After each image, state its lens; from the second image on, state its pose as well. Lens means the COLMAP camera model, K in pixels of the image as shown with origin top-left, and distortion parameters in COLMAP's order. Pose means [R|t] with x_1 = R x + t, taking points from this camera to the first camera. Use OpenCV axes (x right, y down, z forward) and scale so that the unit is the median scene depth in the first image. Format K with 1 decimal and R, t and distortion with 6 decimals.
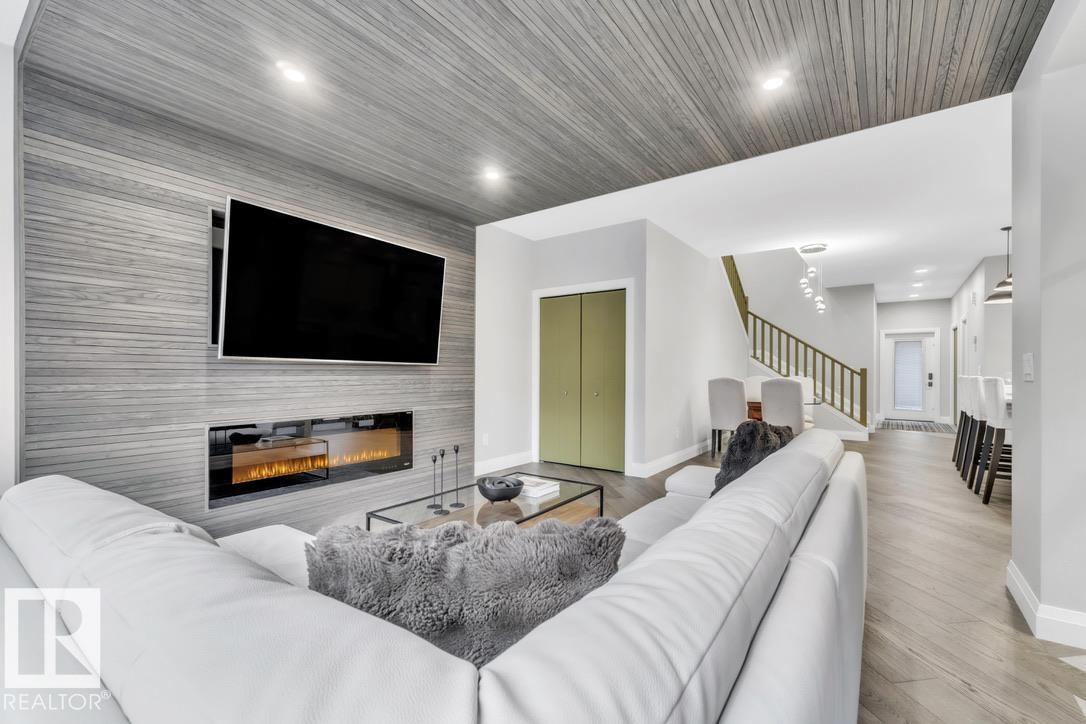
lens RADIAL K [[462.0, 0, 564.2], [0, 462.0, 373.4], [0, 0, 1]] dist [0.000755, -0.000075]
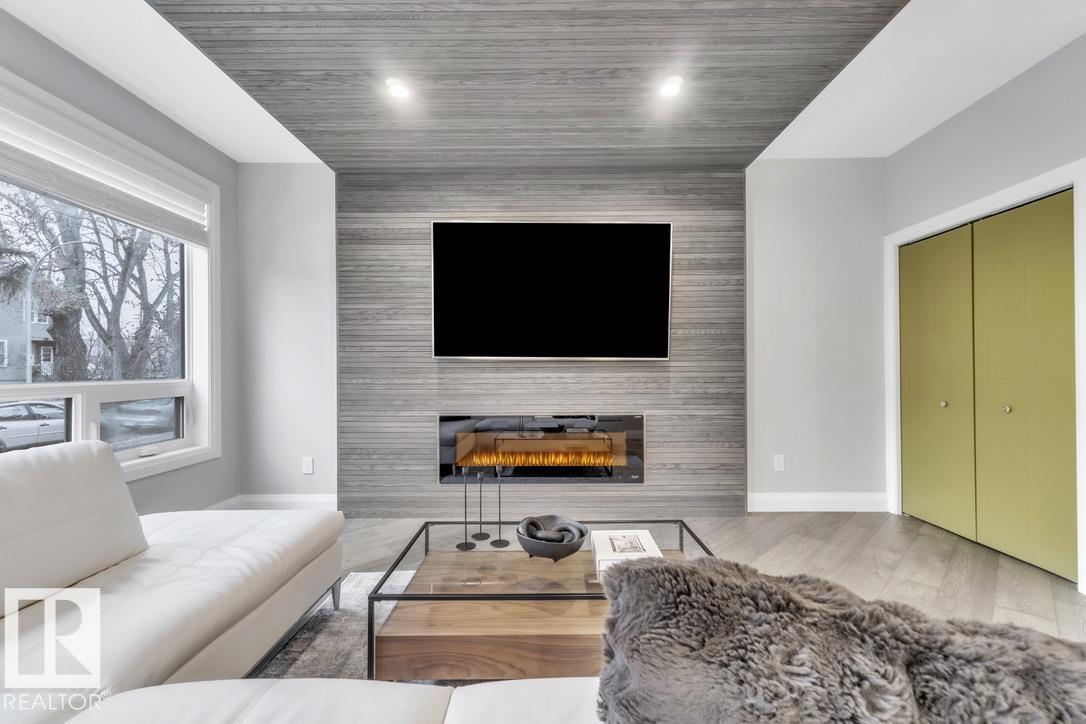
lens RADIAL K [[462.0, 0, 543.5], [0, 462.0, 365.8], [0, 0, 1]] dist [0.000755, -0.000075]
pose [[0.564120, -0.010617, -0.825625, 0.282521], [0.002750, 0.999936, -0.010980, 0.000482], [0.825688, 0.003923, 0.564113, 0.401672]]
